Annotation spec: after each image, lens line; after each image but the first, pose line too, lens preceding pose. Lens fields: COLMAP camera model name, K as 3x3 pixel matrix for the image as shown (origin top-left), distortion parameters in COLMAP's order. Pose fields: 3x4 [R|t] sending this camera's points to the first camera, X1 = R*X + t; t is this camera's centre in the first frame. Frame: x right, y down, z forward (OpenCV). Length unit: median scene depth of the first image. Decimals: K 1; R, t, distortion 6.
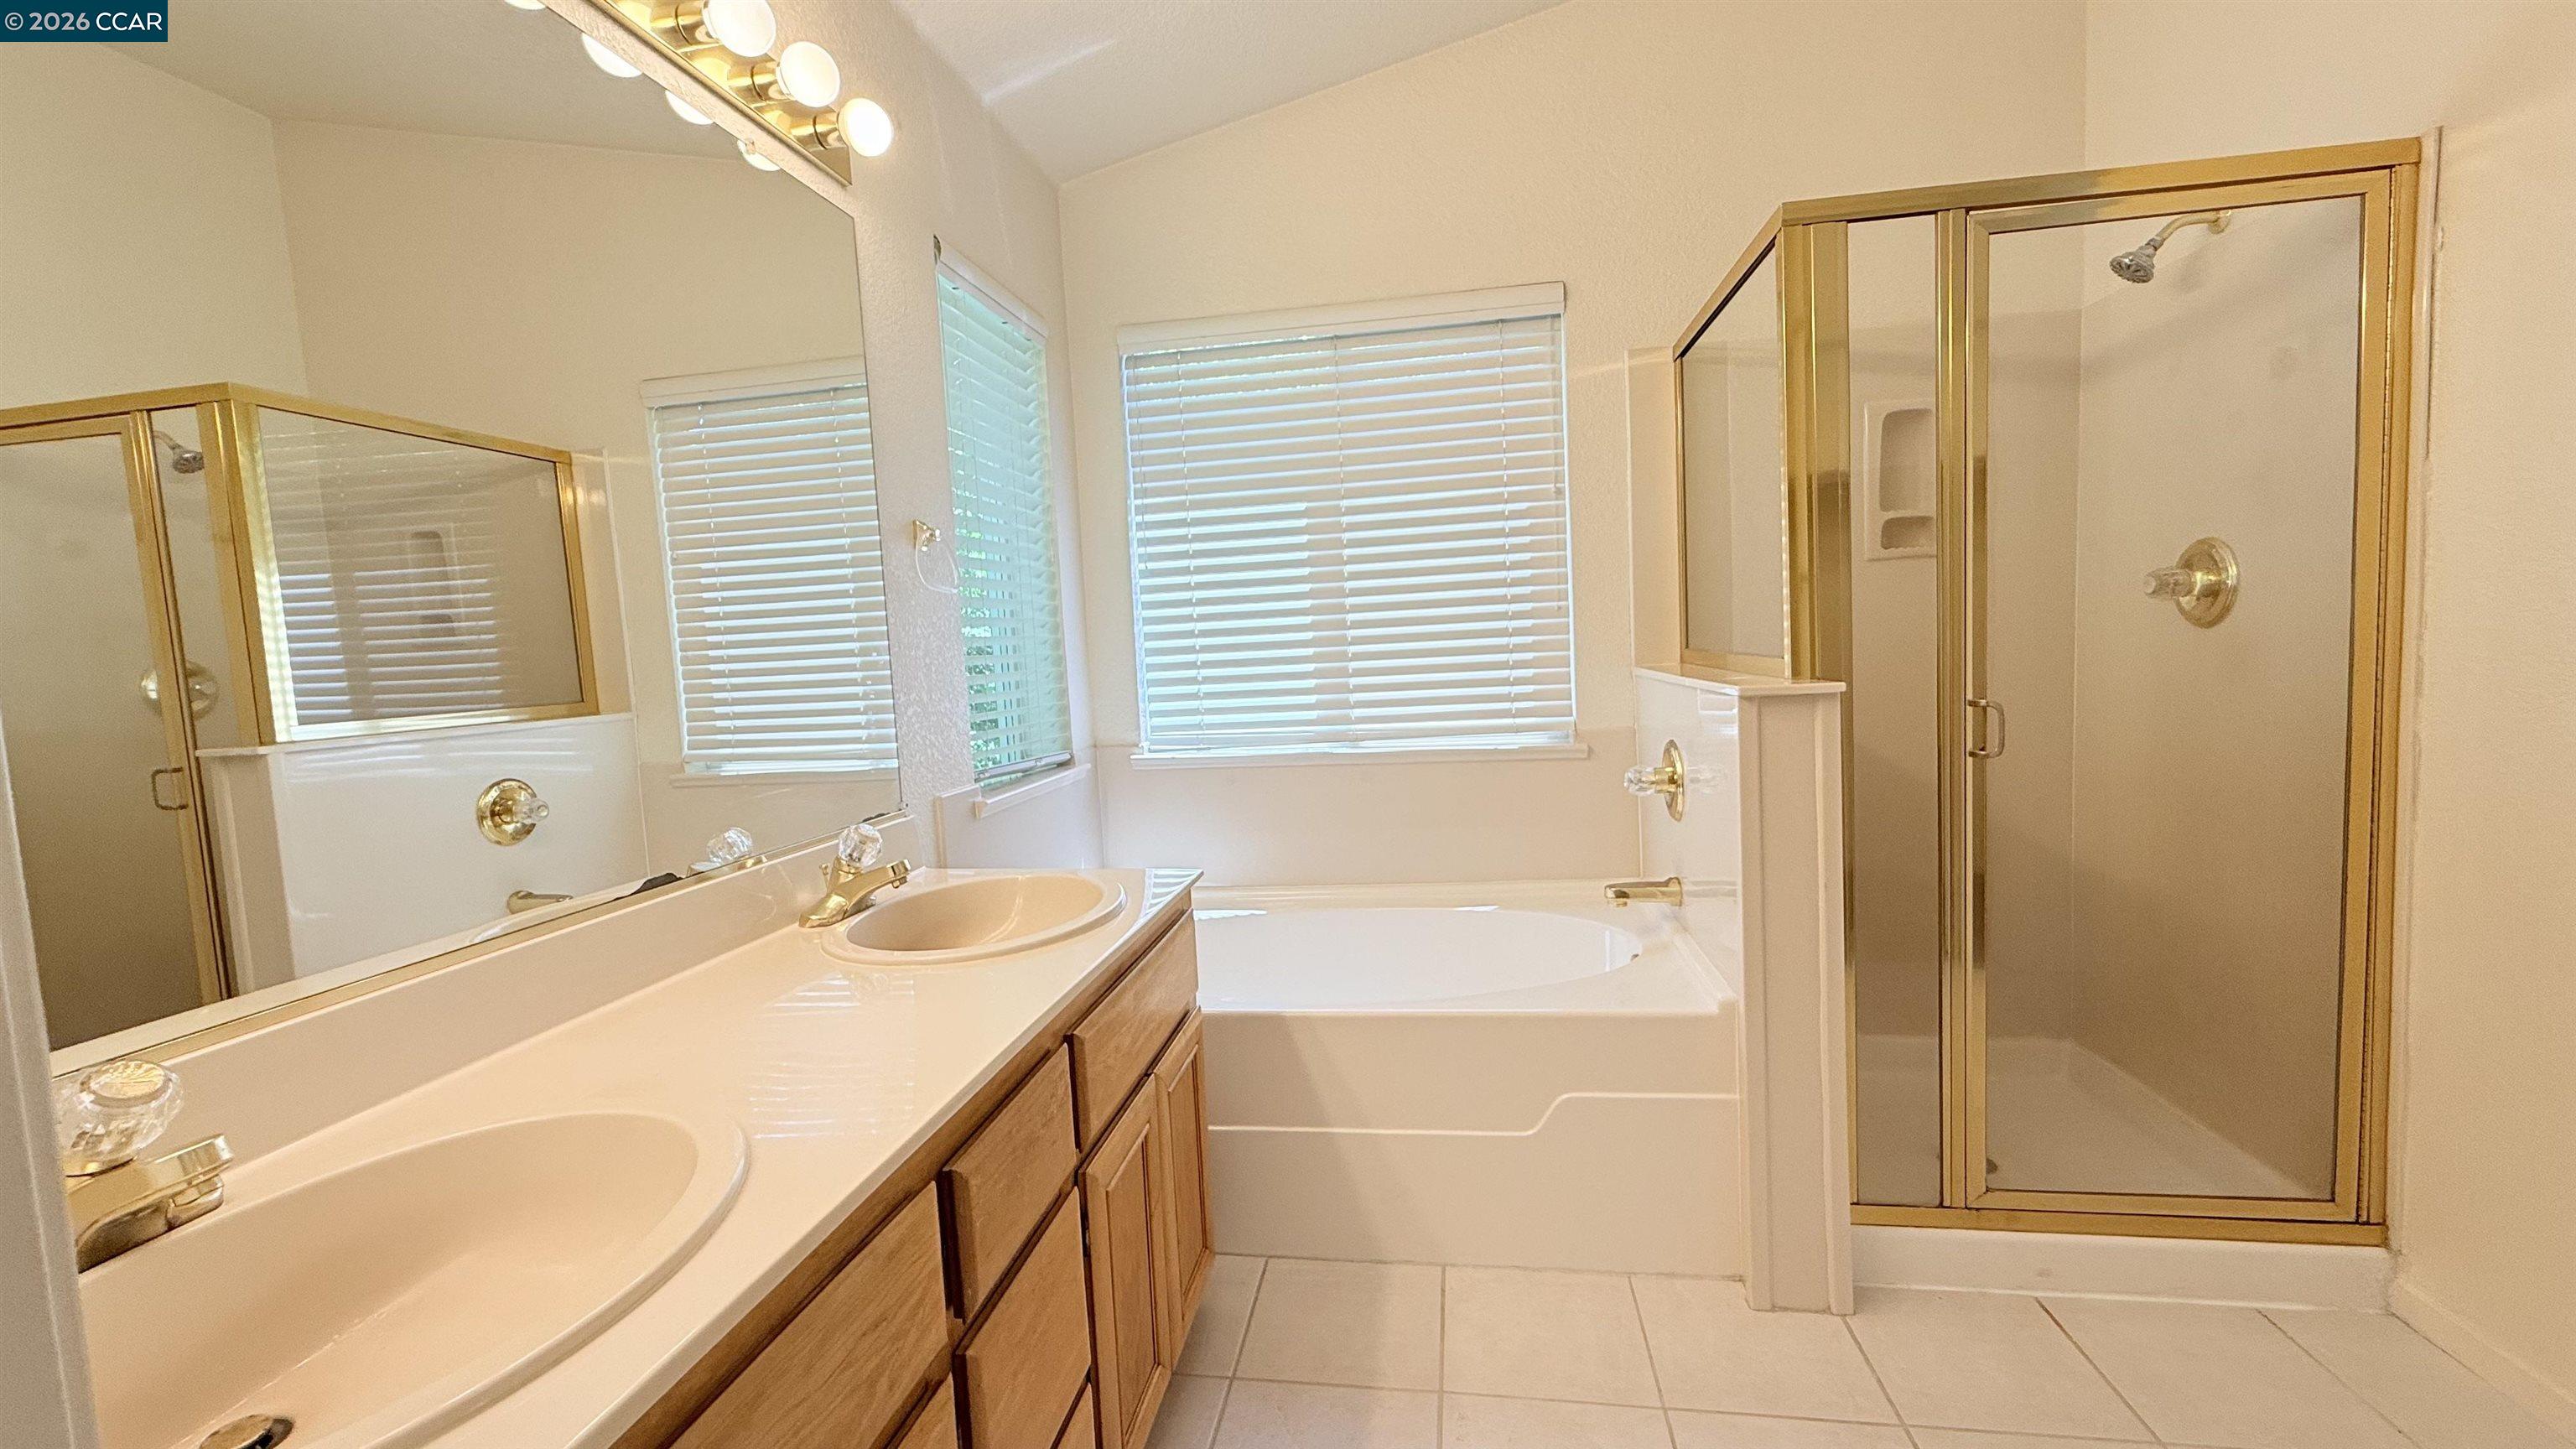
lens RADIAL K [[1031.1, 0, 1288.8], [0, 1031.1, 716.0], [0, 0, 1]] dist [0.004457, -0.000221]
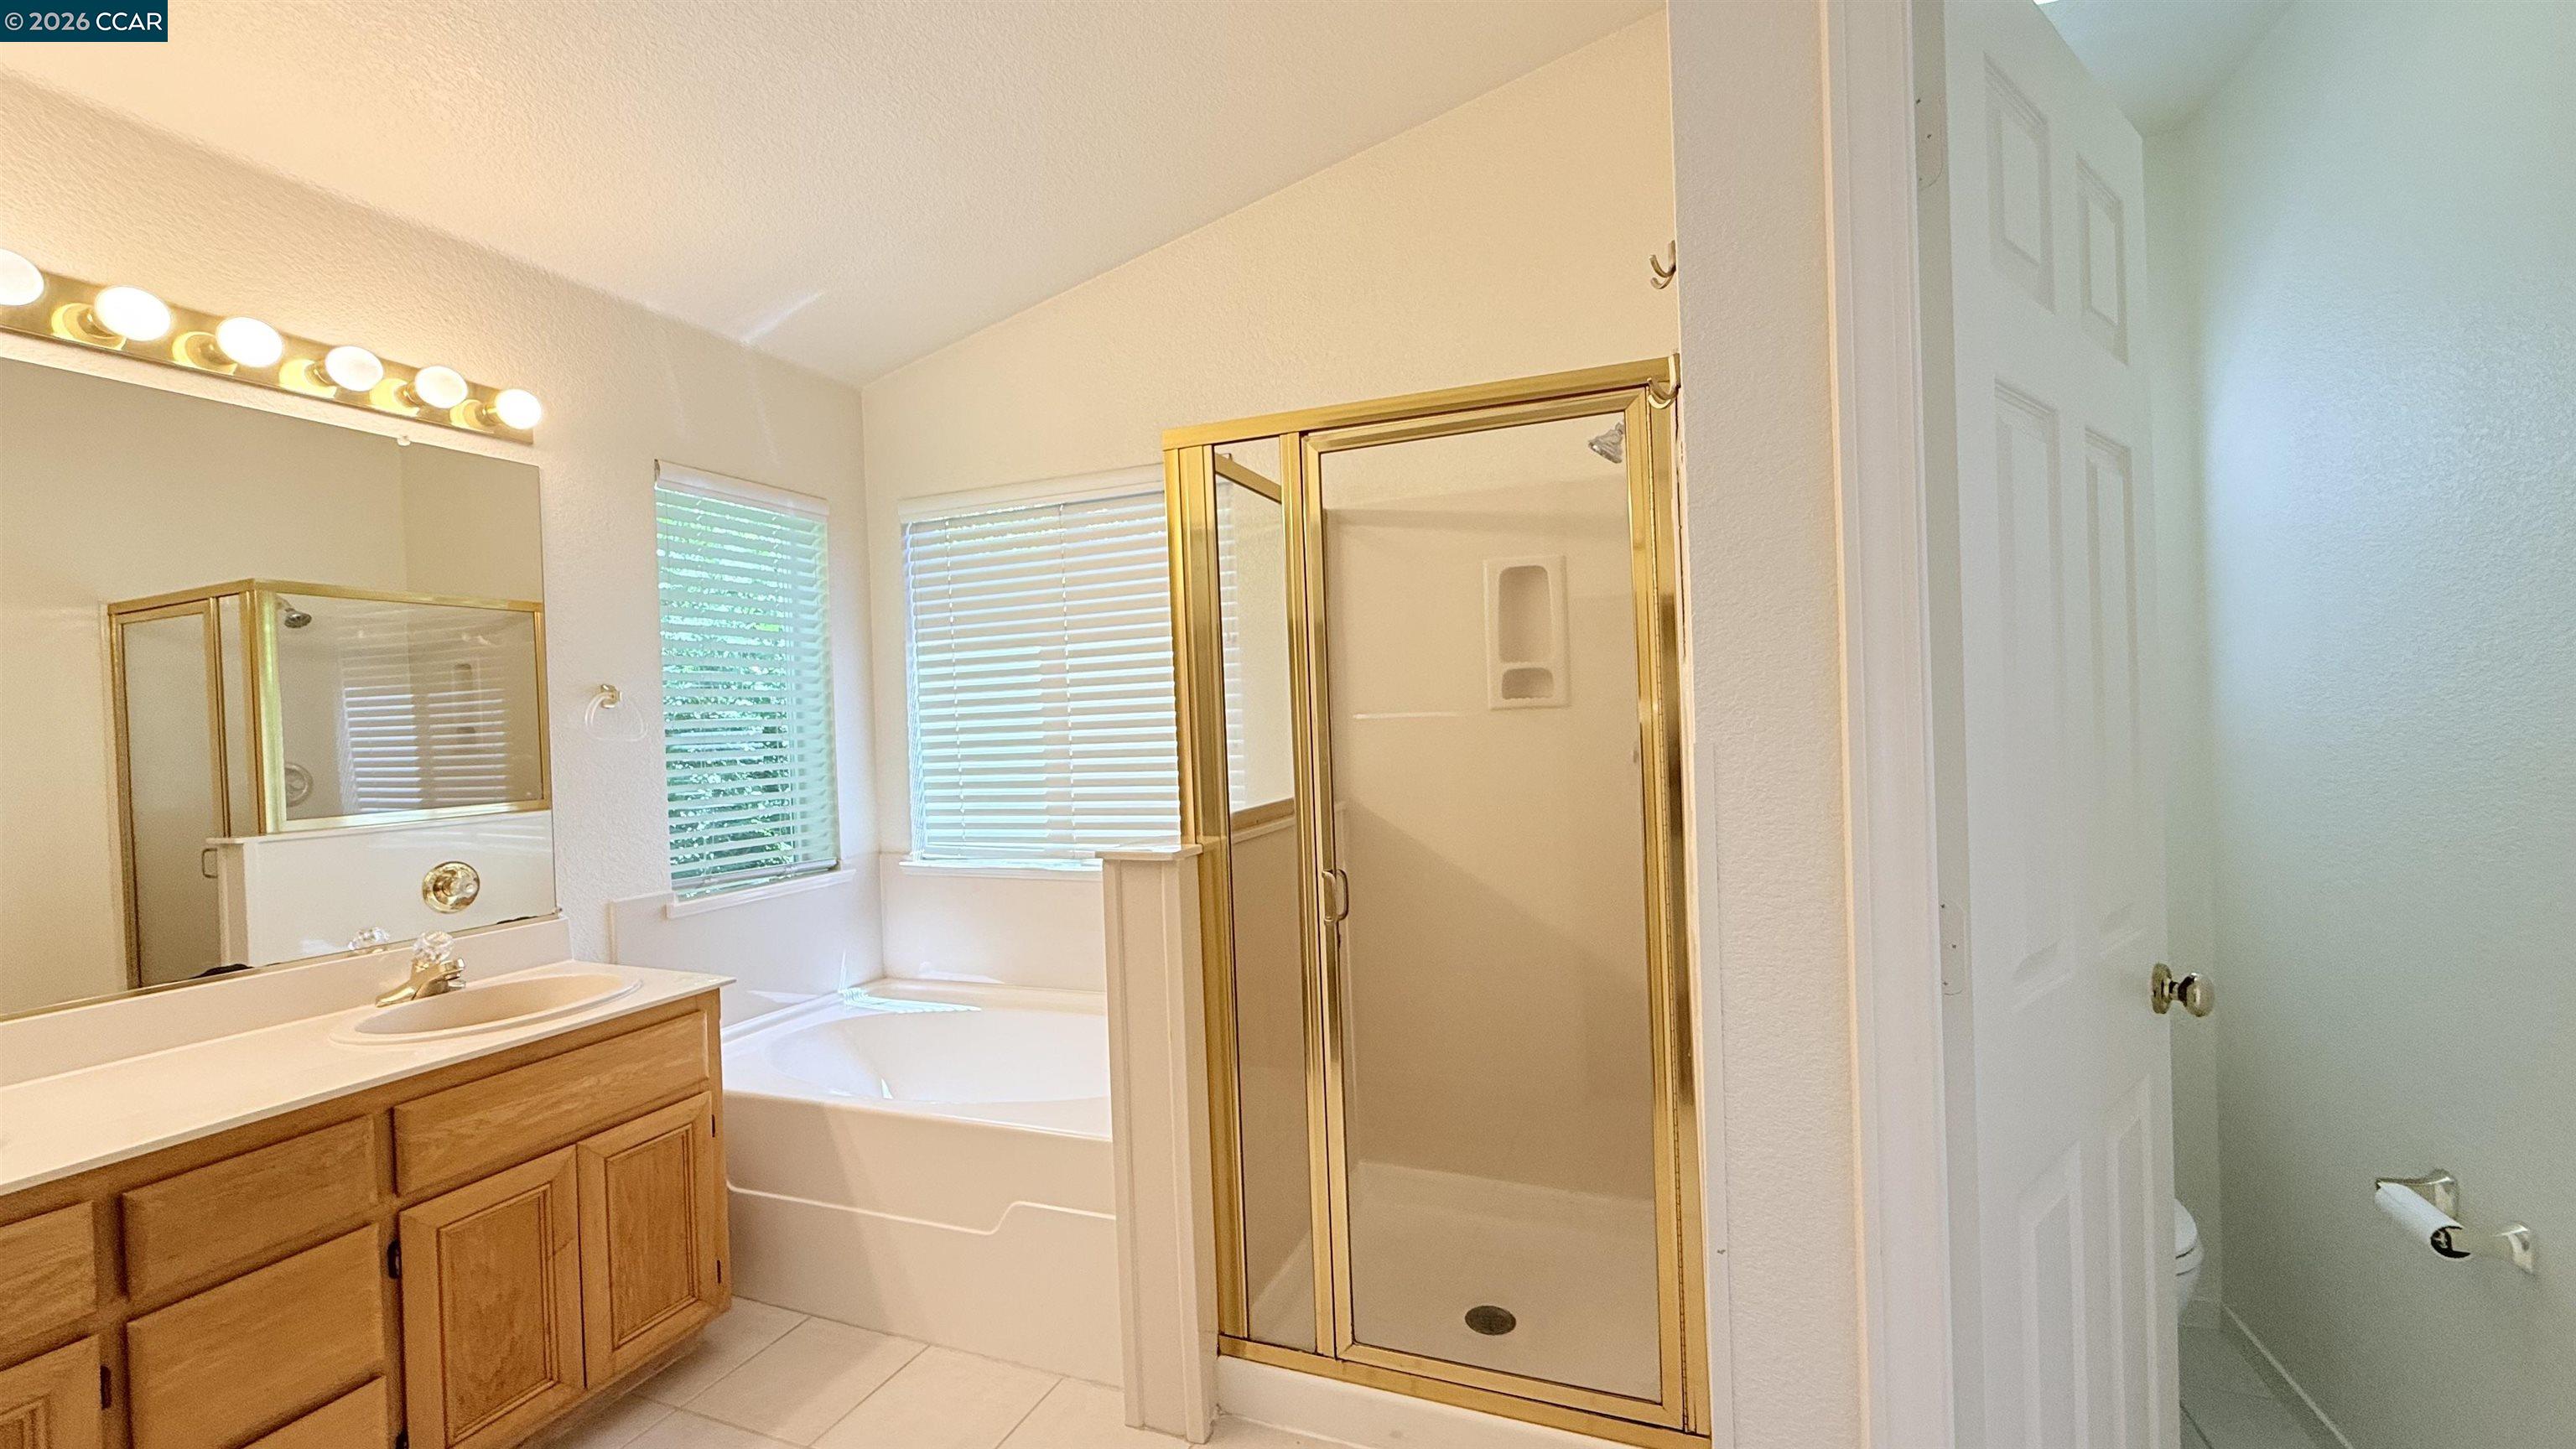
lens RADIAL K [[1019.2, 0, 1278.4], [0, 1019.2, 721.2], [0, 0, 1]] dist [0.001050, 0.000361]
pose [[0.975279, 0.014350, -0.220508, 0.531282], [-0.028178, 0.997819, -0.059693, -0.065799], [0.219171, 0.064430, 0.973557, -0.034607]]
